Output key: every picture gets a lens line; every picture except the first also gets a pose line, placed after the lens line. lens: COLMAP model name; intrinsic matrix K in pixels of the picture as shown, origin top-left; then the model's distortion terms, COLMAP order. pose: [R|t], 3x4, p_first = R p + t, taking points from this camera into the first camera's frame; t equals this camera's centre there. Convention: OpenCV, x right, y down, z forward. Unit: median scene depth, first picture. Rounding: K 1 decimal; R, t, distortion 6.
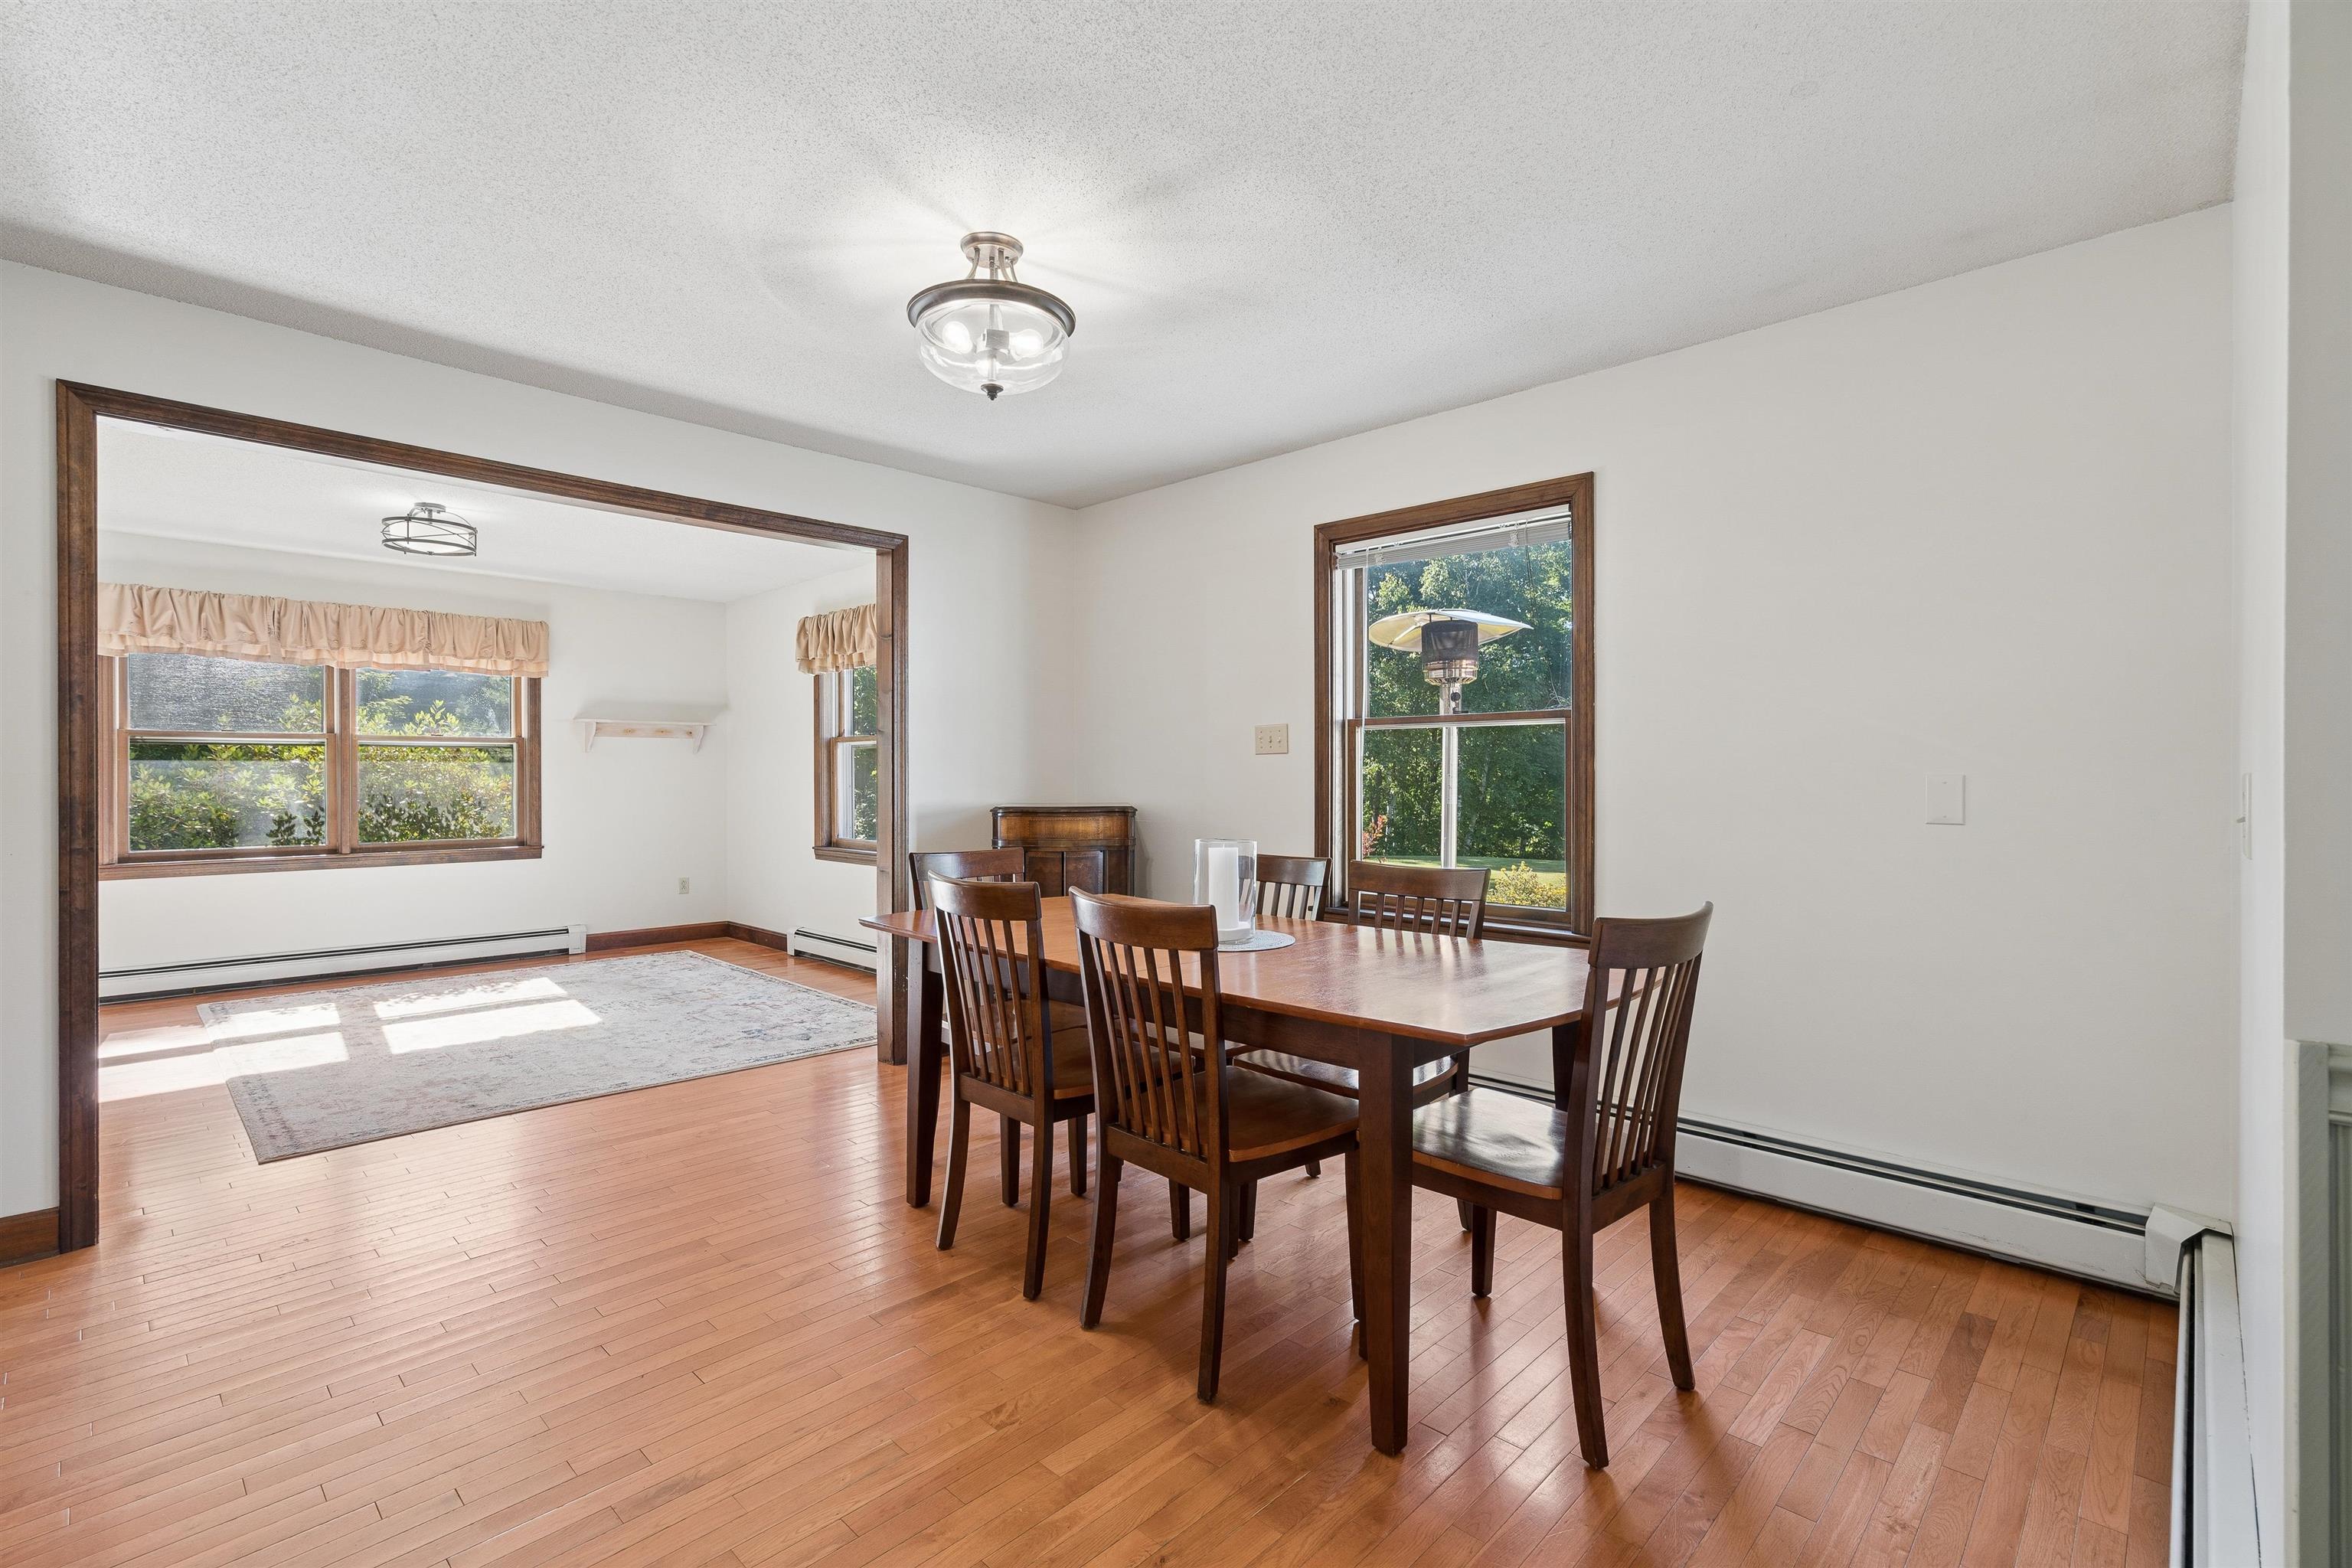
lens RADIAL K [[1058.1, 0, 1167.8], [0, 1058.1, 785.9], [0, 0, 1]] dist [-0.003901, 0.001454]
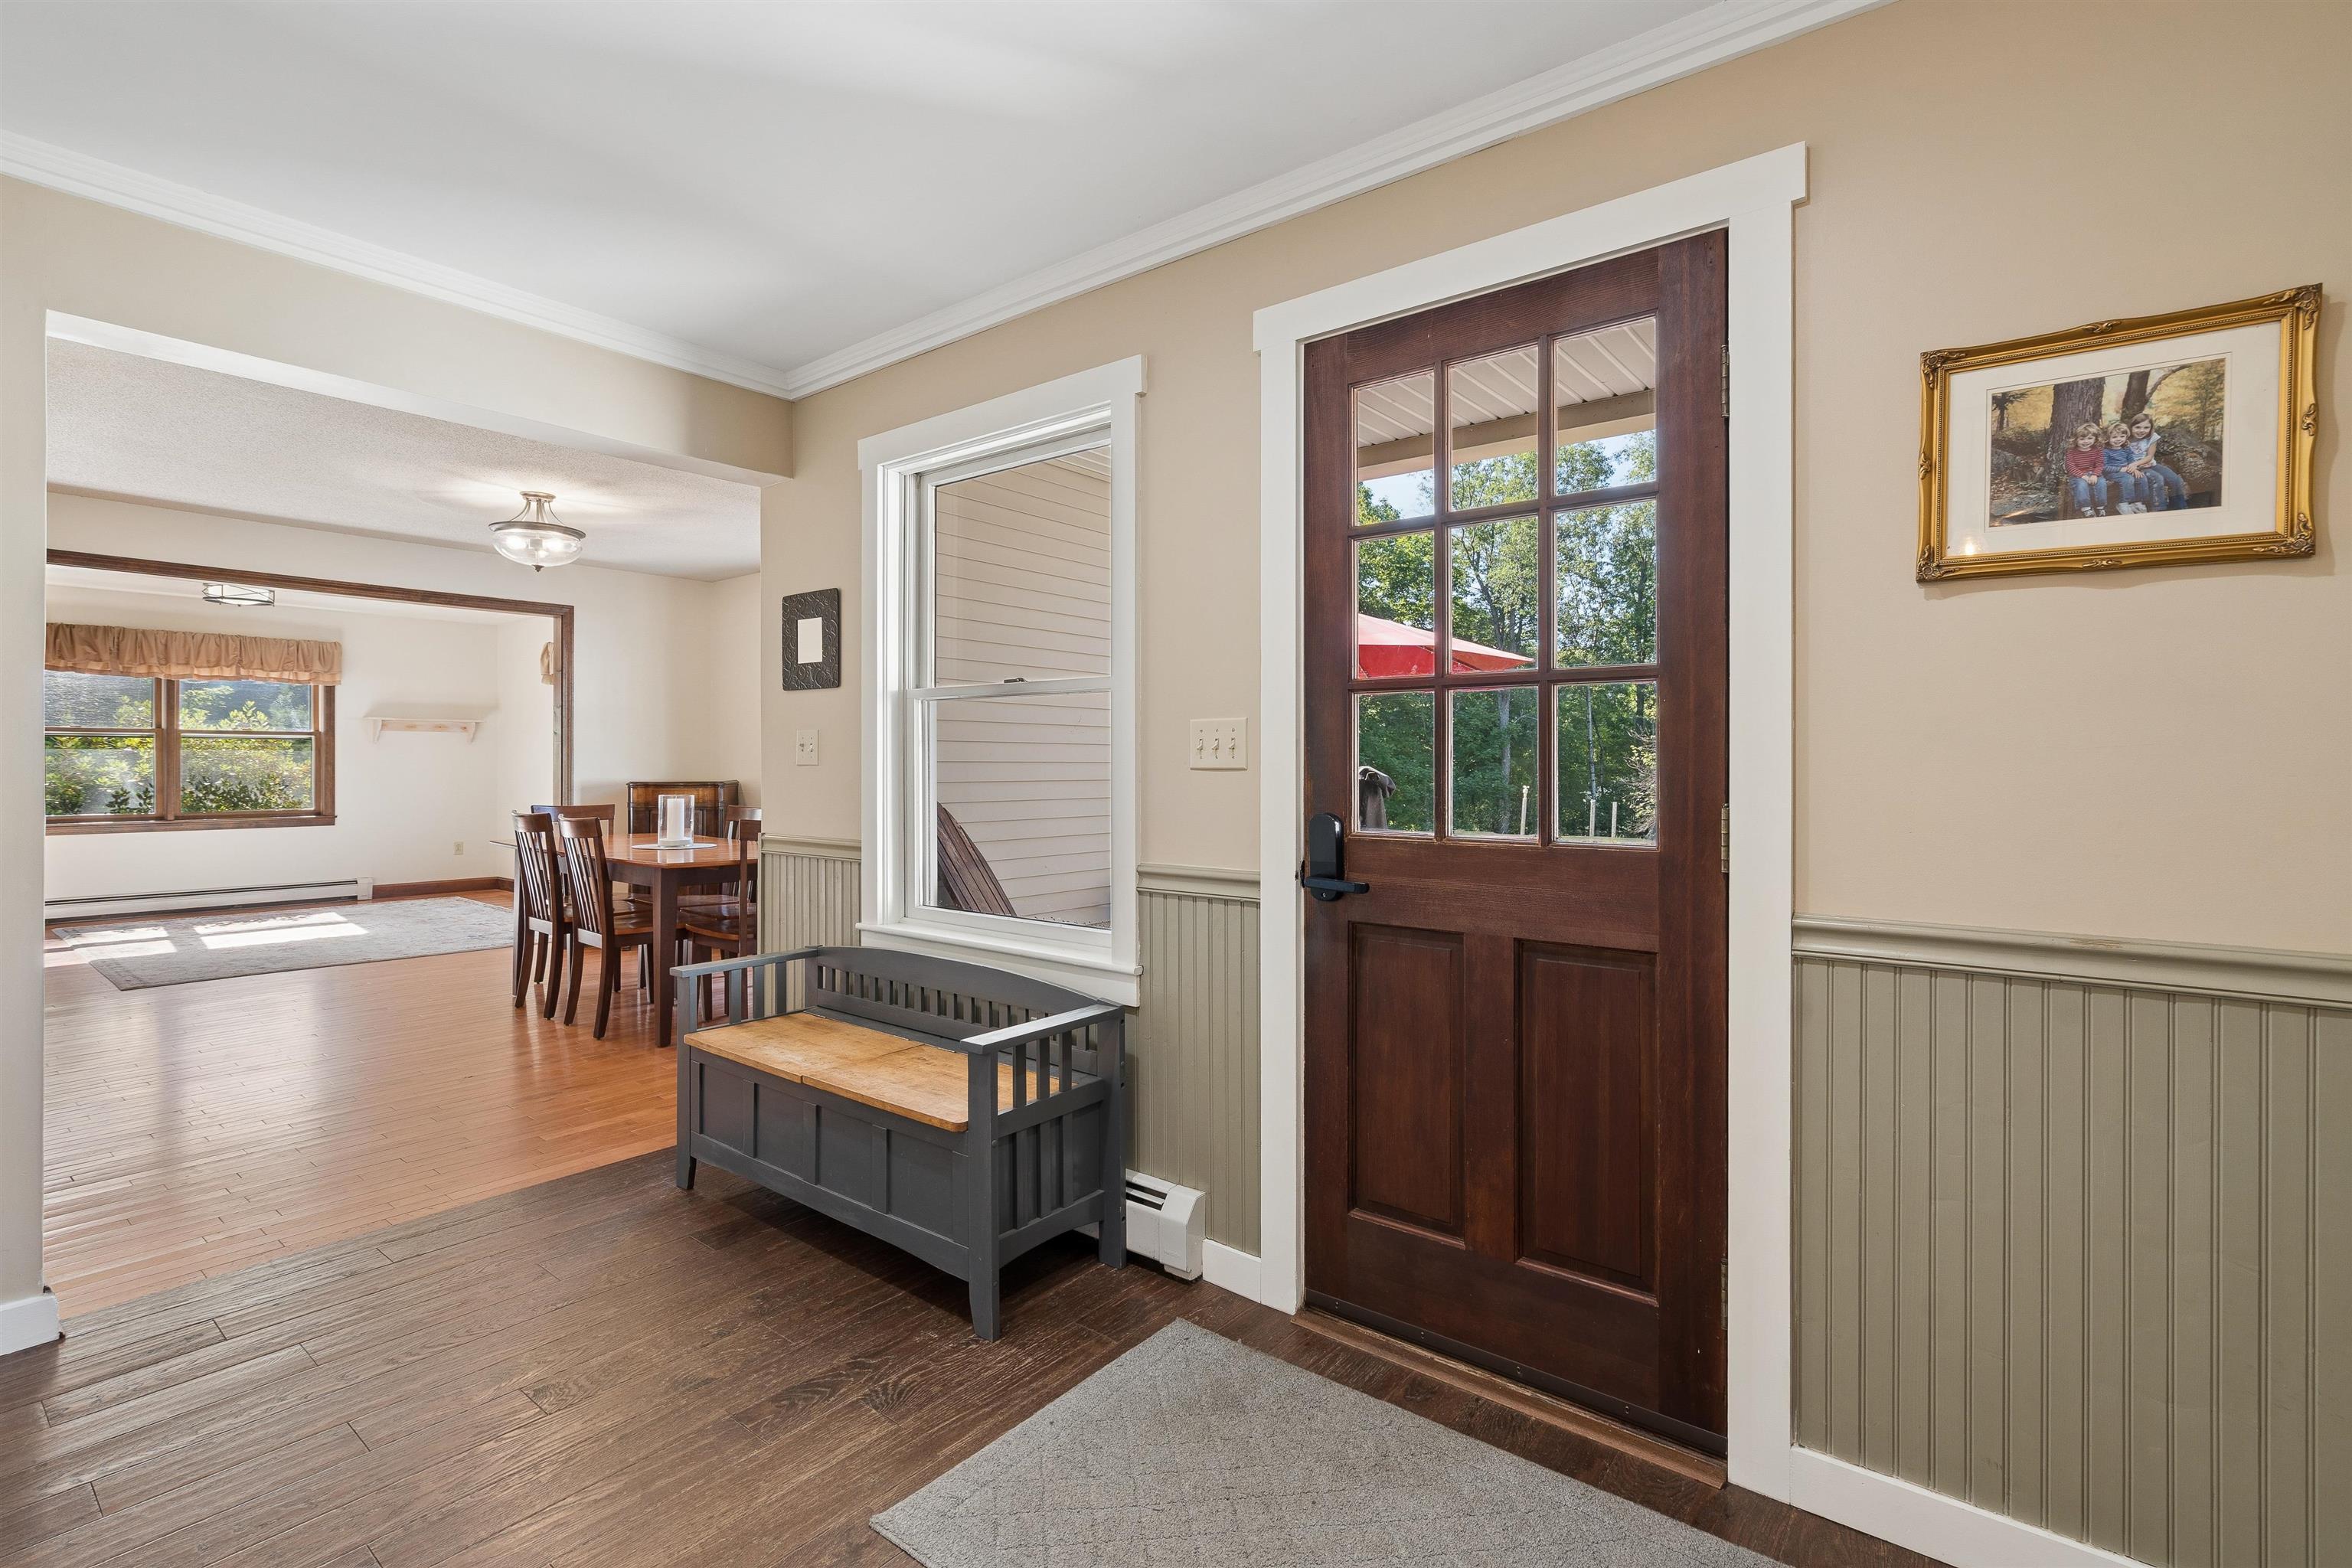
lens RADIAL K [[1058.1, 0, 1164.5], [0, 1058.1, 769.1], [0, 0, 1]] dist [-0.003901, 0.001454]
pose [[0.994691, 0.002203, 0.102885, 0.292779], [-0.001578, 0.999980, -0.006155, 0.006509], [-0.102896, 0.005960, 0.994674, -0.401876]]
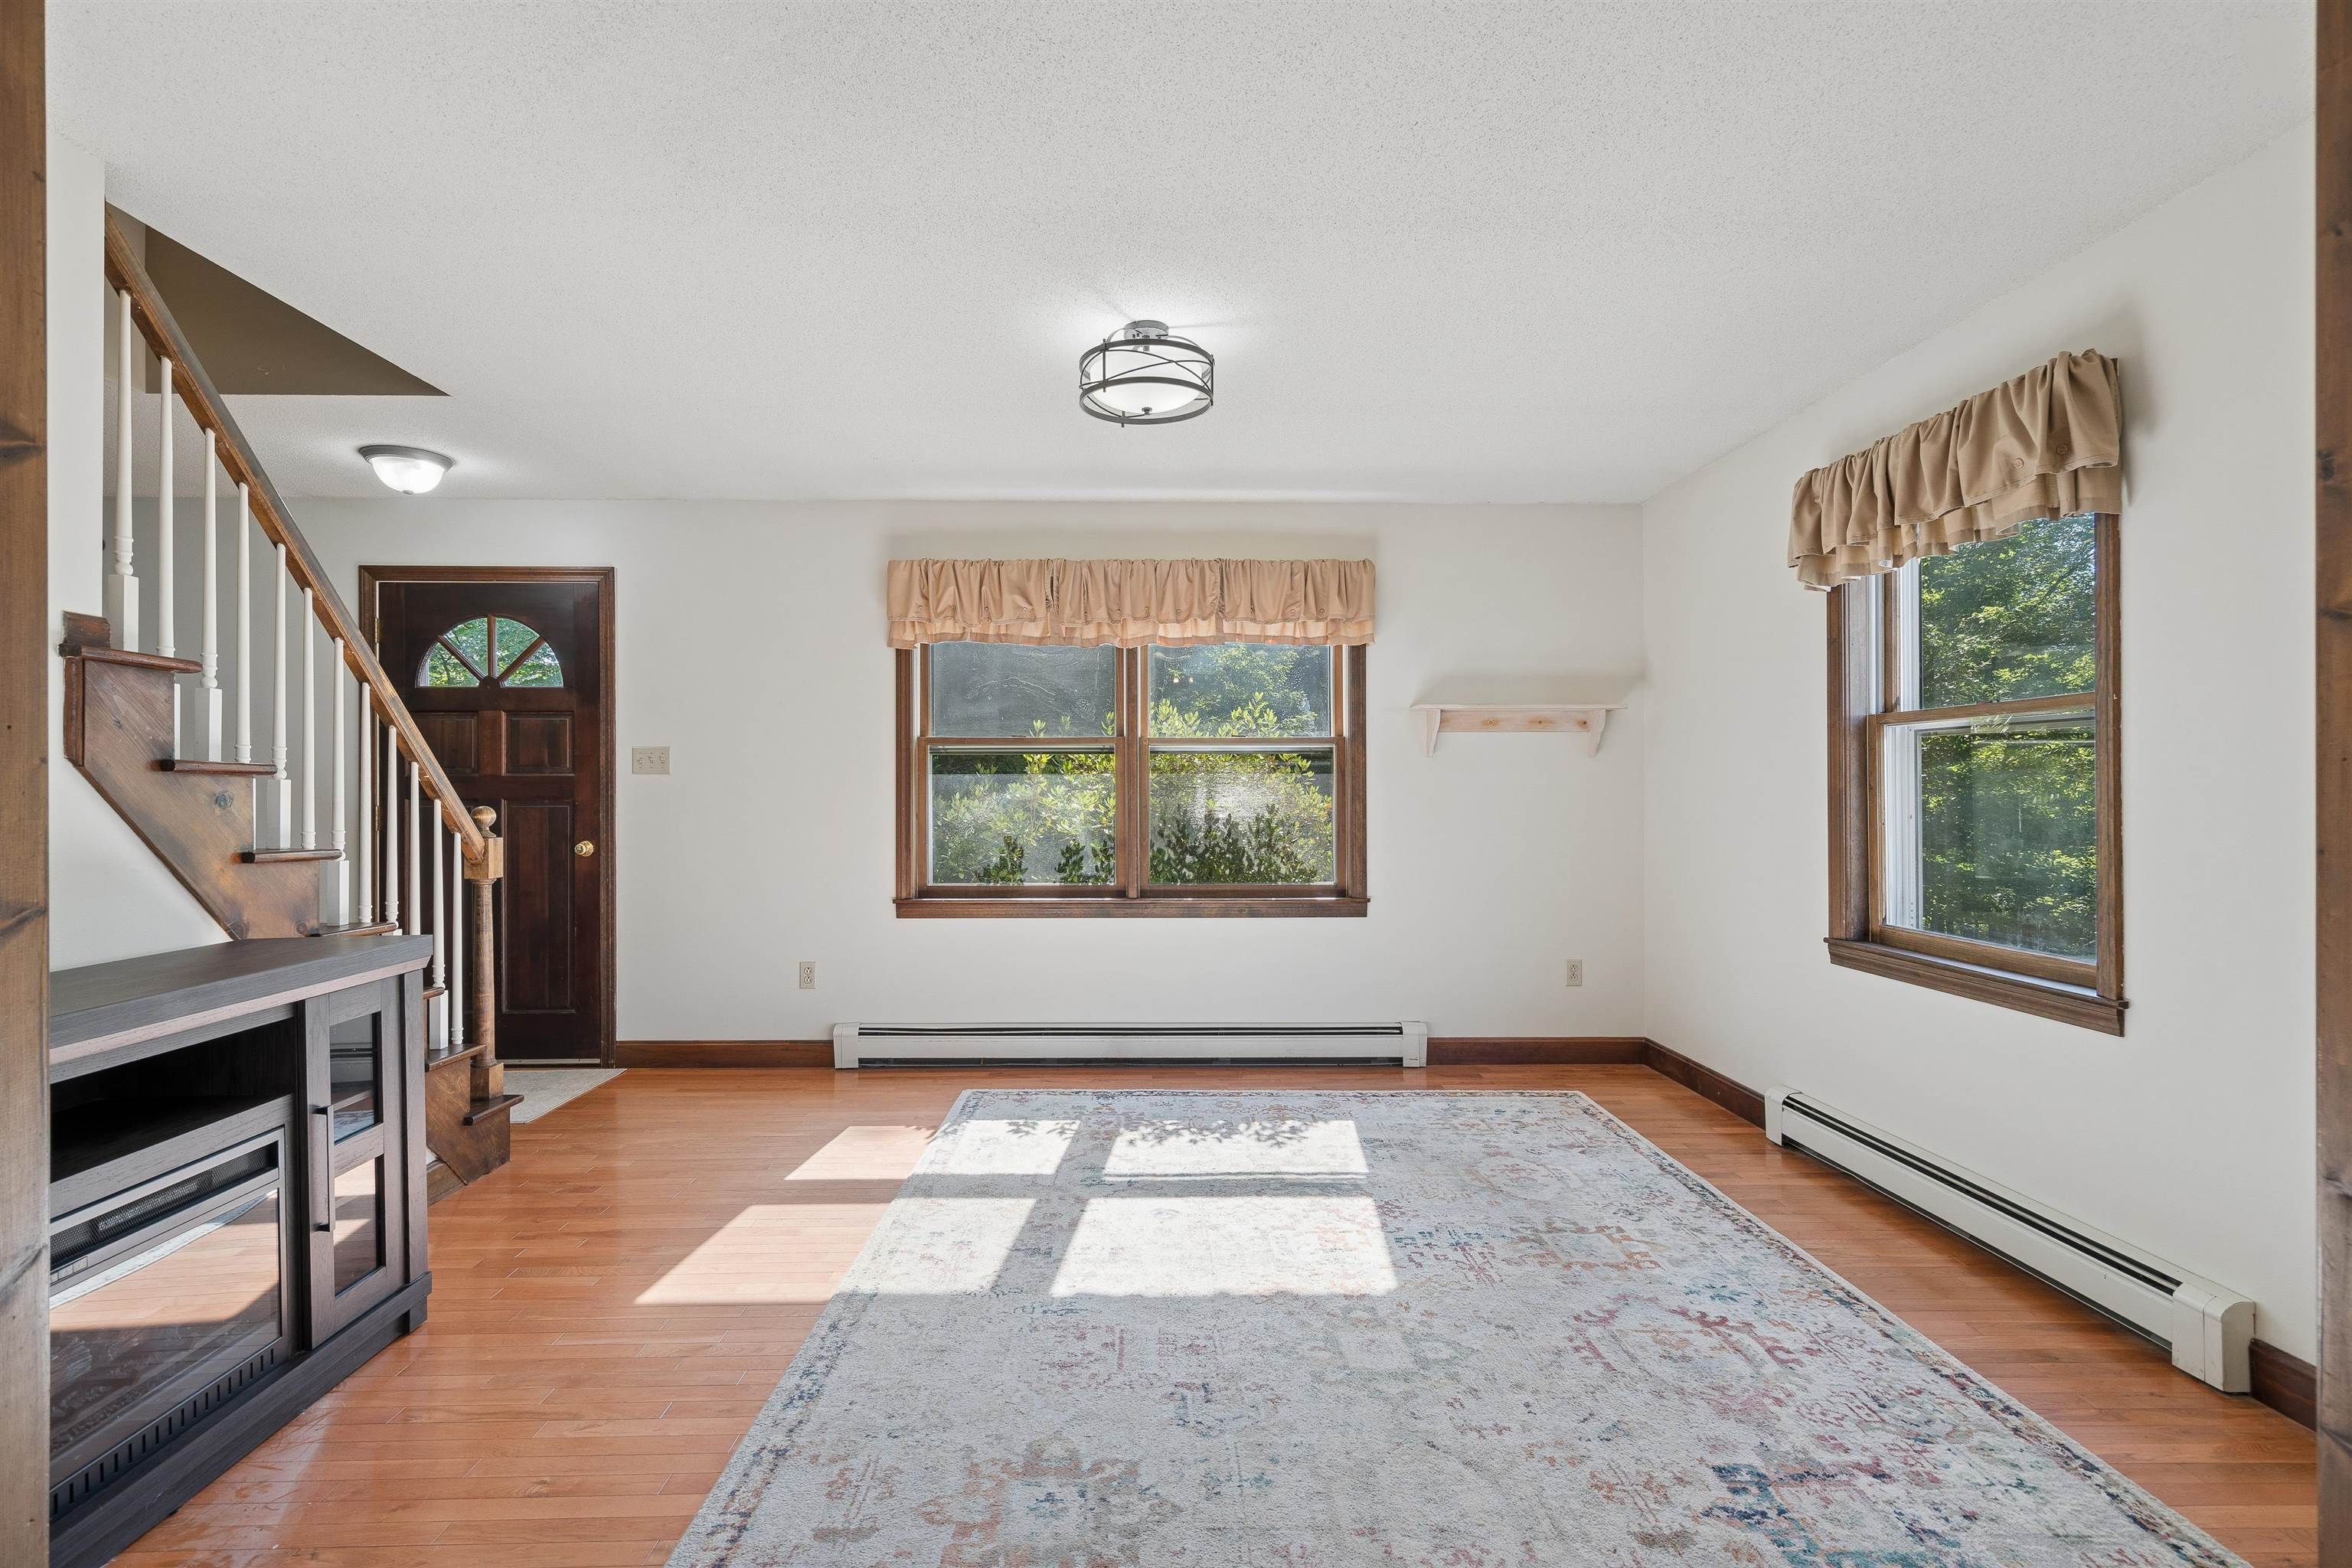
lens RADIAL K [[1128.6, 0, 1175.1], [0, 1128.6, 779.8], [0, 0, 1]] dist [-0.001186, 0.000049]
pose [[0.716358, -0.005847, -0.697708, -0.189893], [-0.006276, 0.999870, -0.014822, -0.006885], [0.697704, 0.014997, 0.716229, 0.421088]]
